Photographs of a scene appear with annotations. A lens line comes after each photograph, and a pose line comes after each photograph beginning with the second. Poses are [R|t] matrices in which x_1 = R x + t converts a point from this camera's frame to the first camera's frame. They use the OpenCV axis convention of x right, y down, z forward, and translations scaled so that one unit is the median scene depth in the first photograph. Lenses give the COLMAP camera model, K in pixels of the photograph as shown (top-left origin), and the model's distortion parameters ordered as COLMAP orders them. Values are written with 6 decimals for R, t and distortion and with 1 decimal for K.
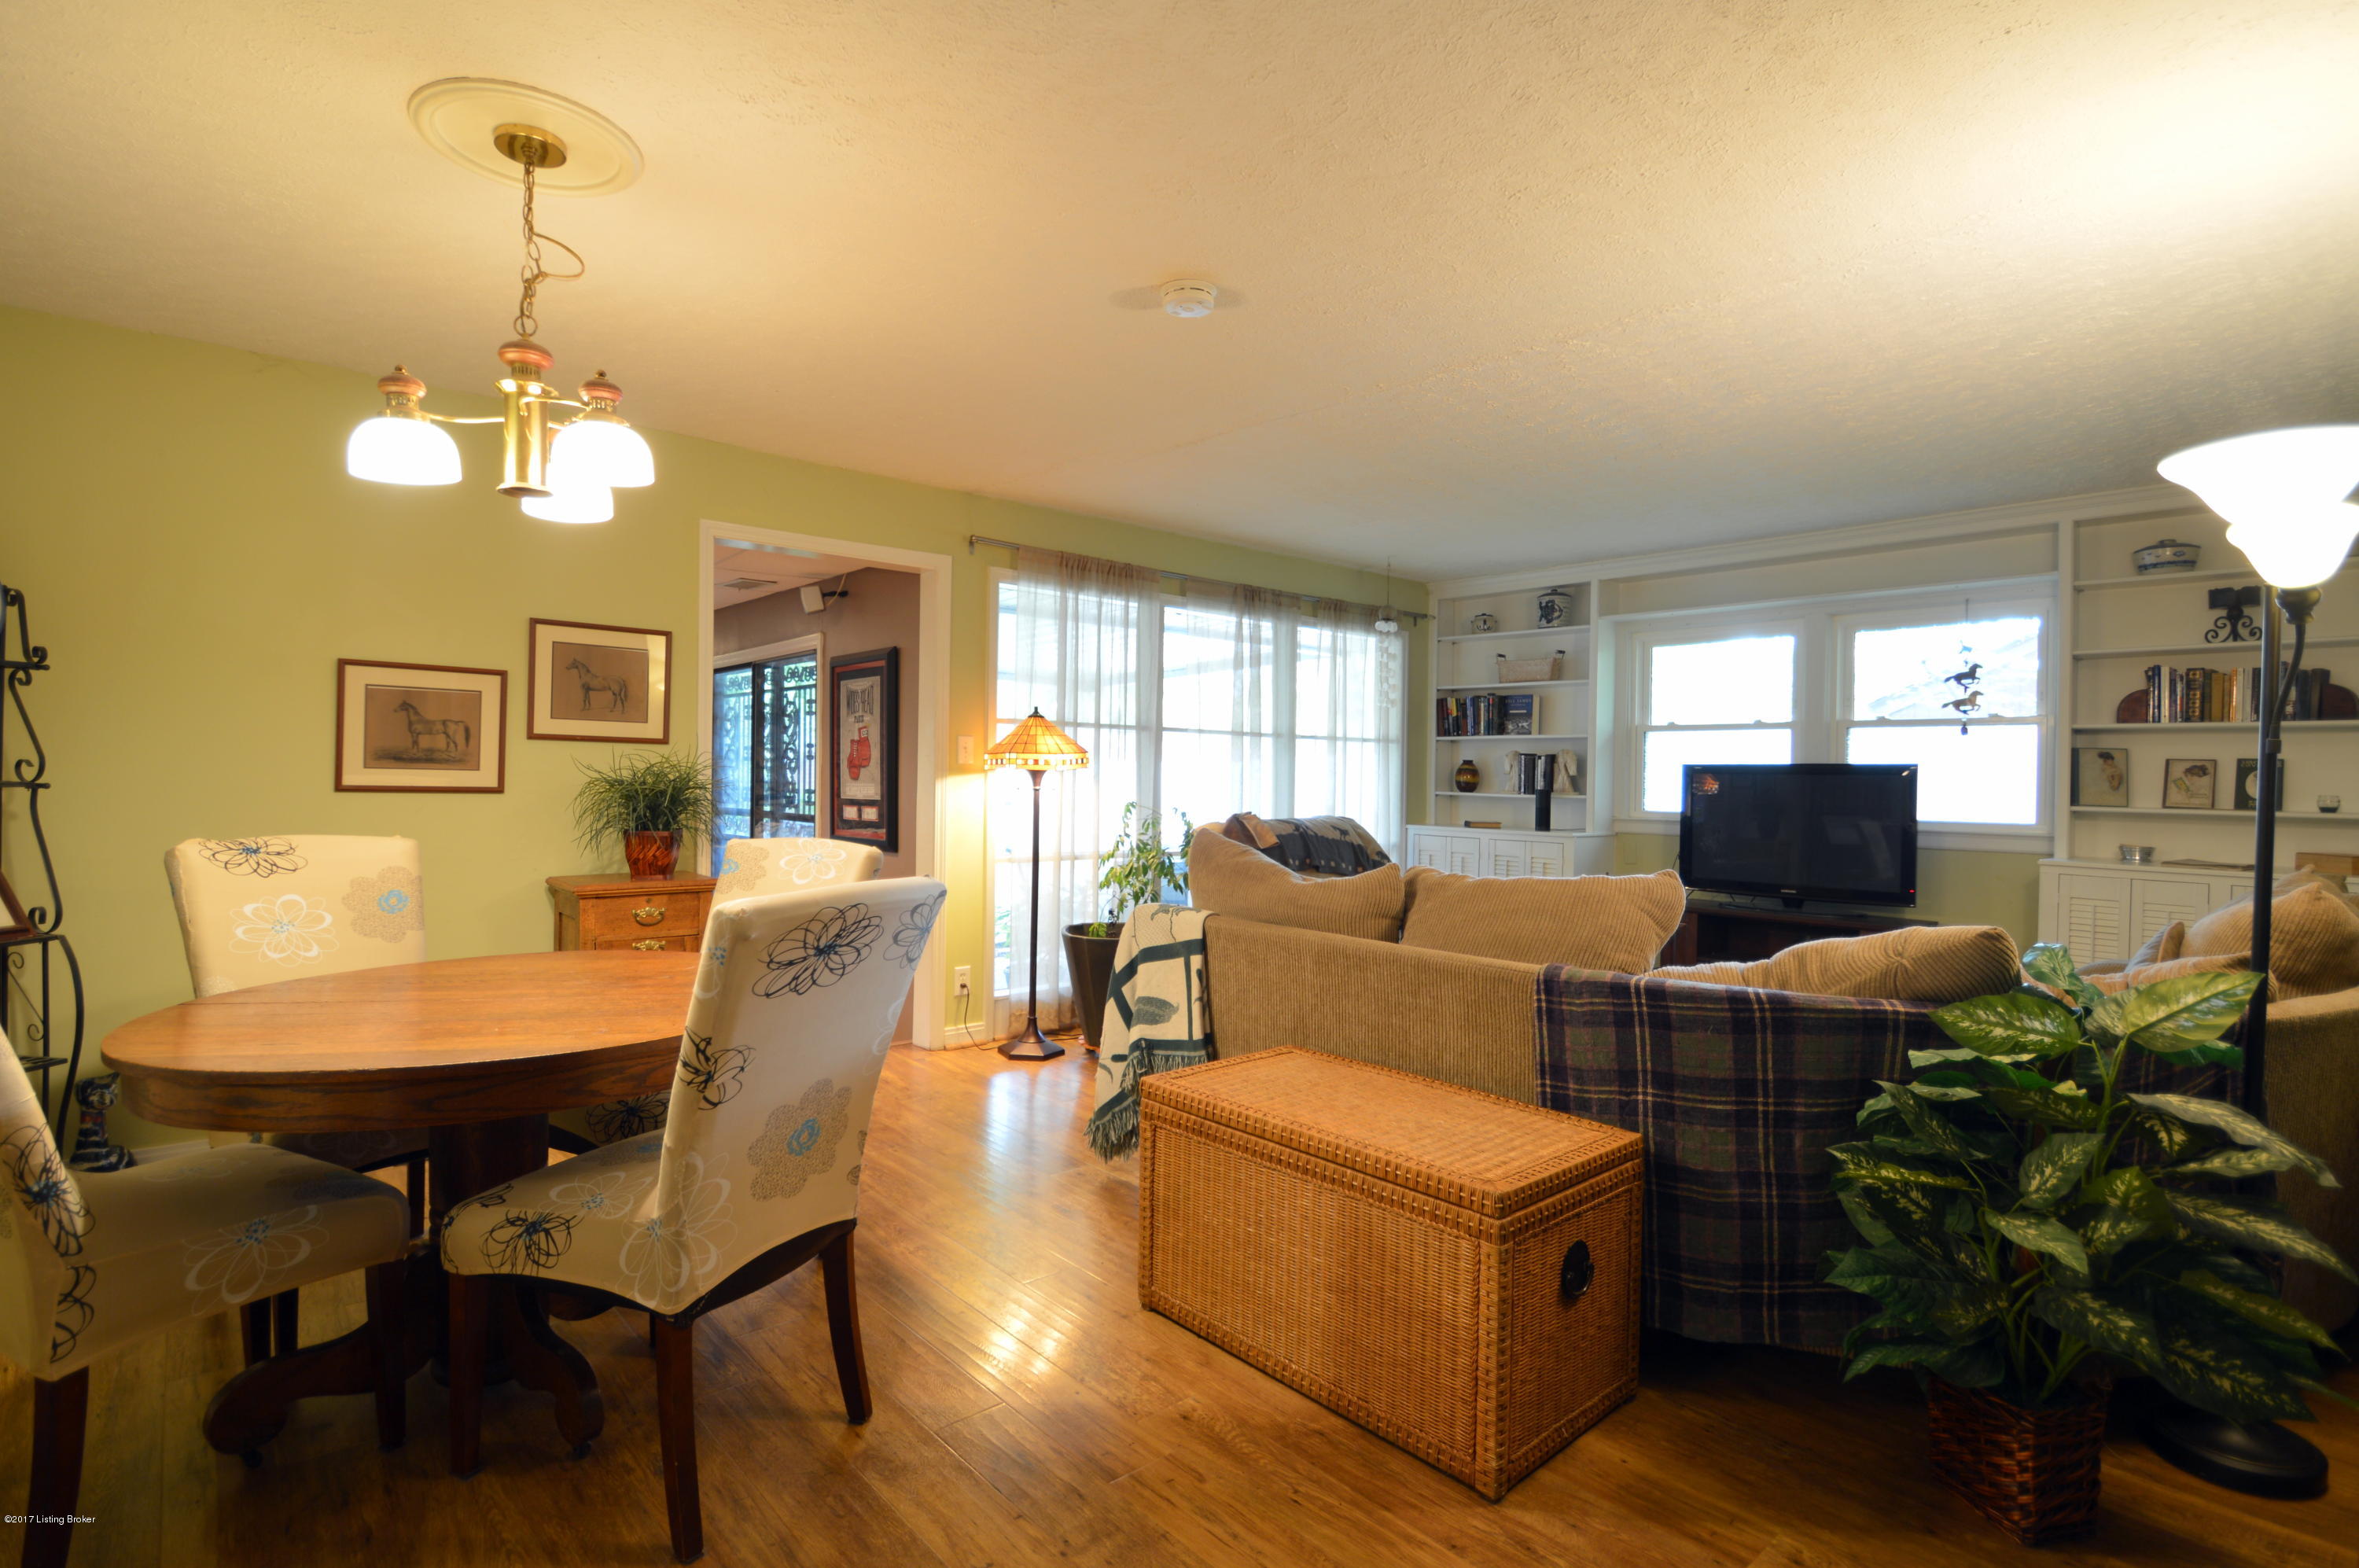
lens RADIAL K [[1154.8, 0, 1179.5], [0, 1154.8, 784.0], [0, 0, 1]] dist [-0.013230, -0.013132]
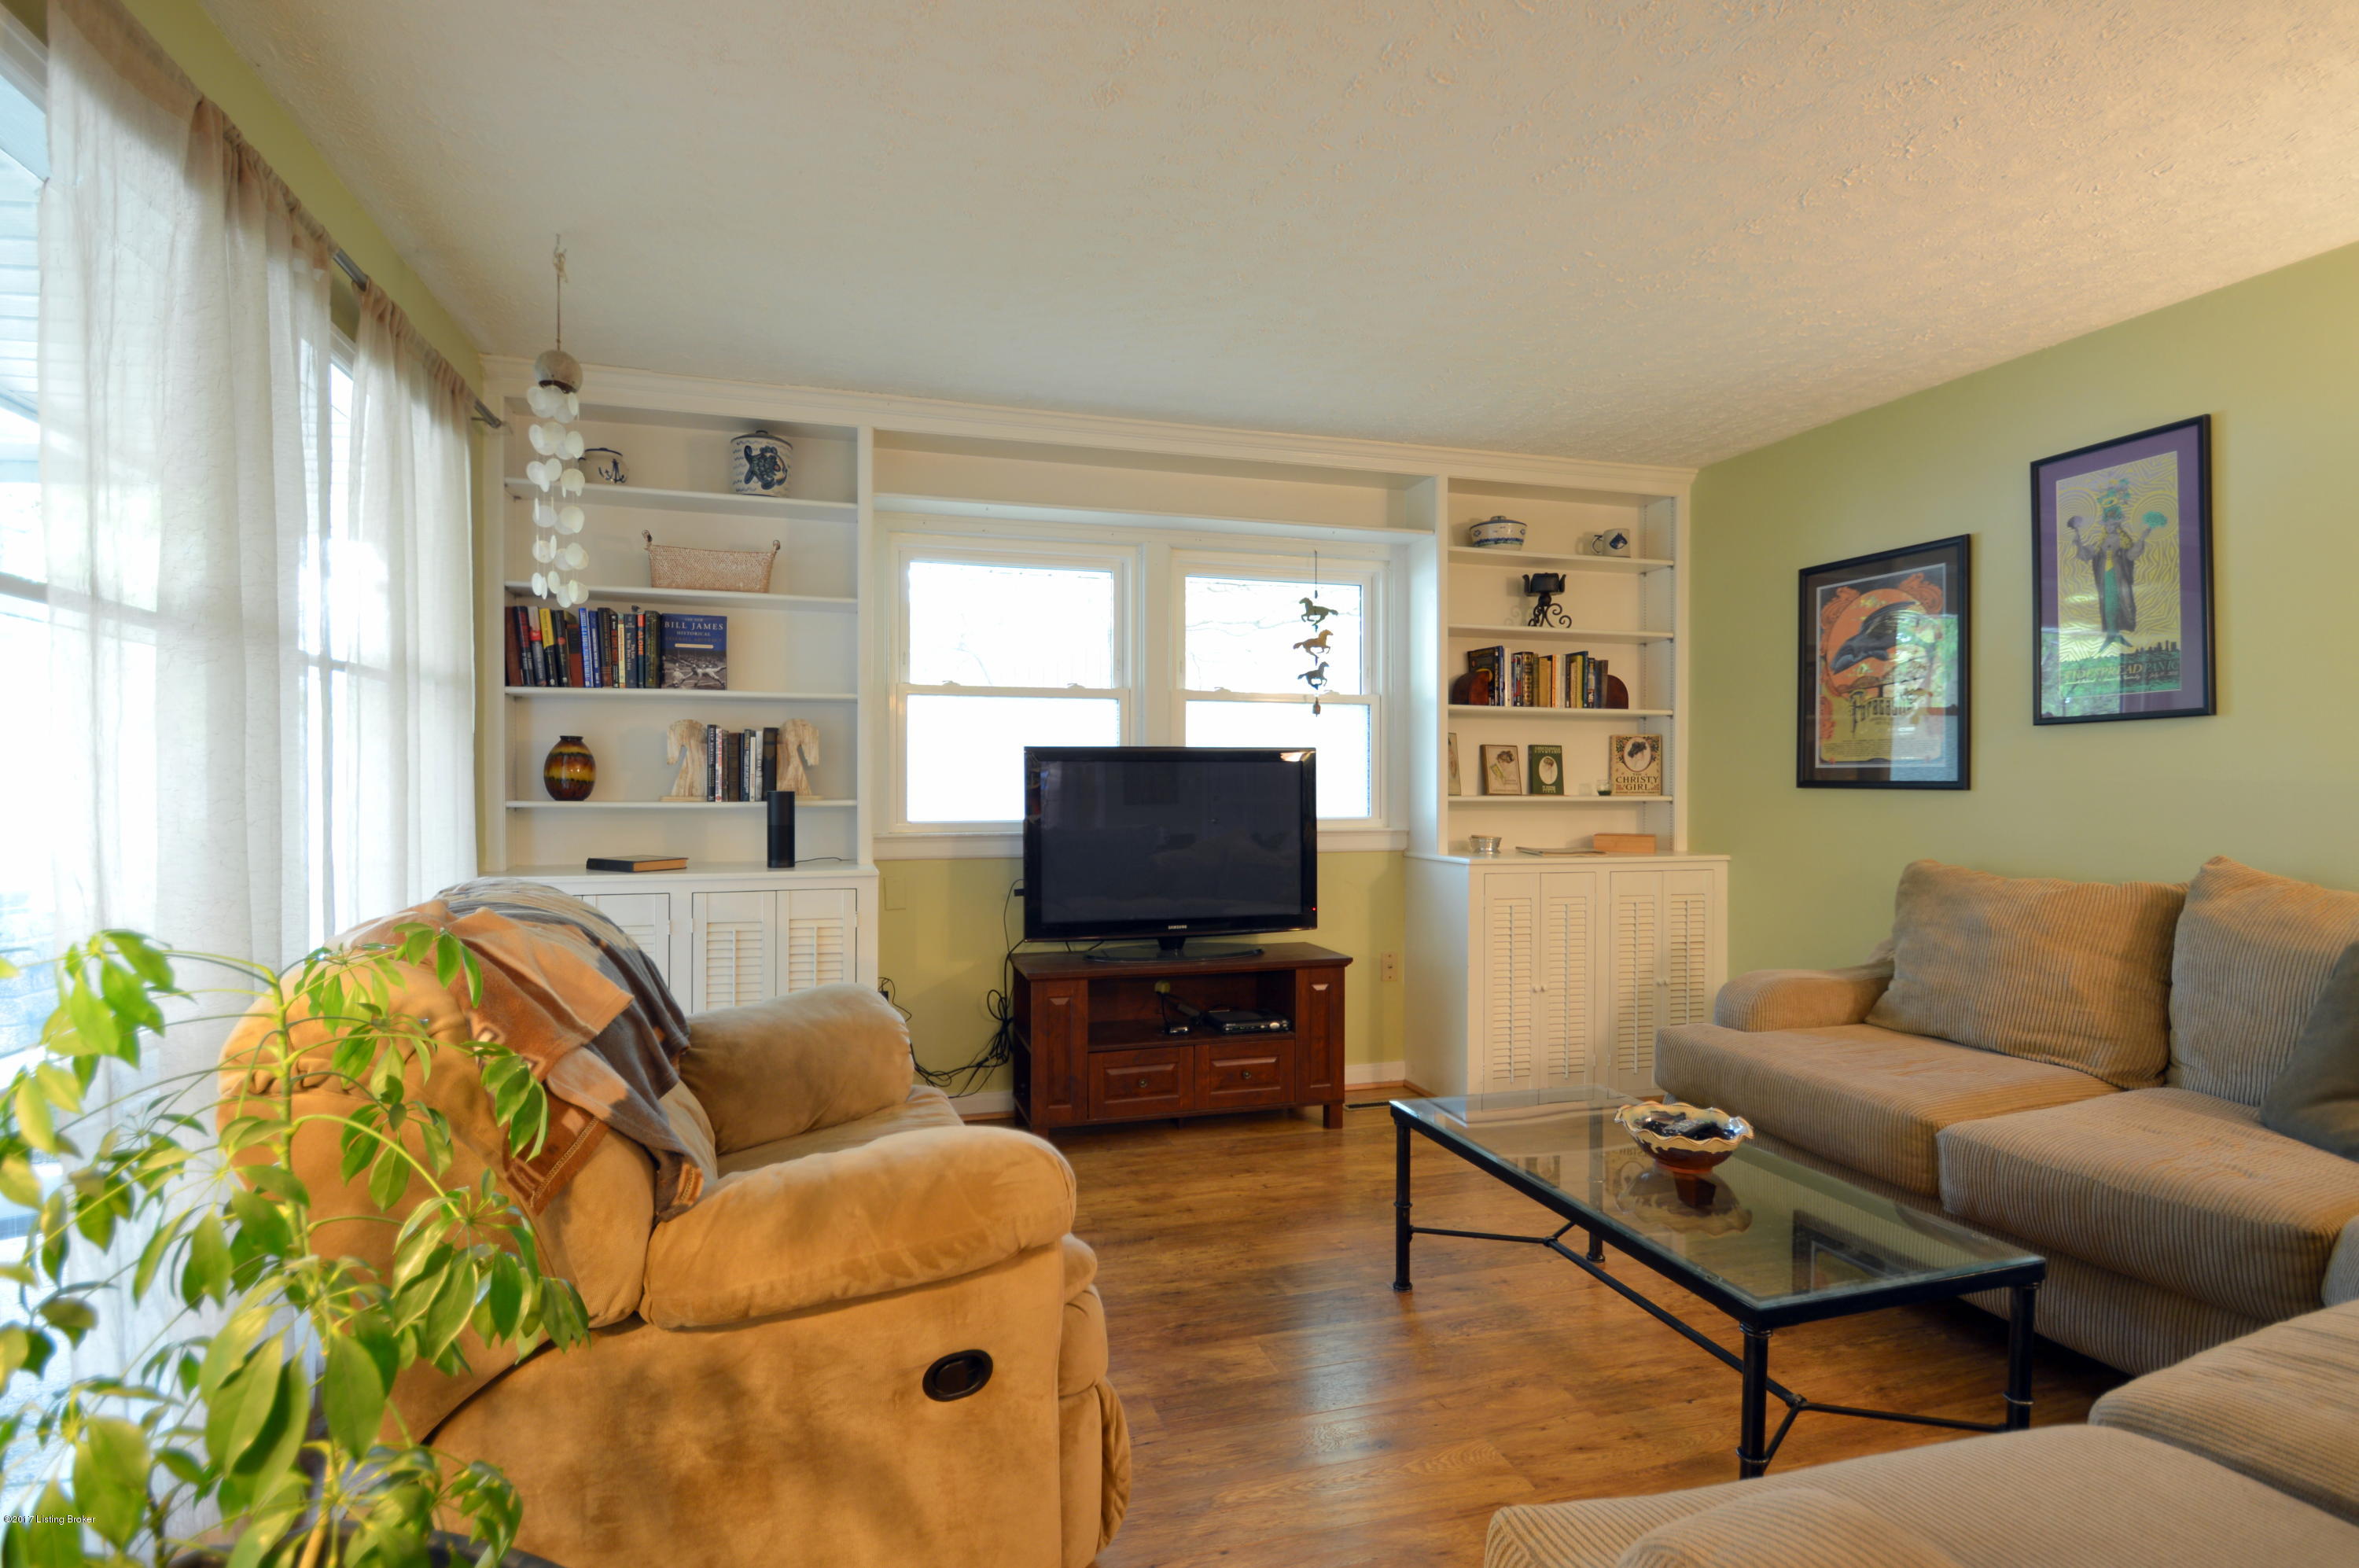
lens RADIAL K [[1154.8, 0, 1179.5], [0, 1154.8, 784.0], [0, 0, 1]] dist [-0.013230, -0.013132]
pose [[0.430373, -0.017919, 0.902473, -0.076878], [0.012670, 0.999824, 0.013810, -0.003233], [-0.902562, 0.005490, 0.430525, 0.489290]]
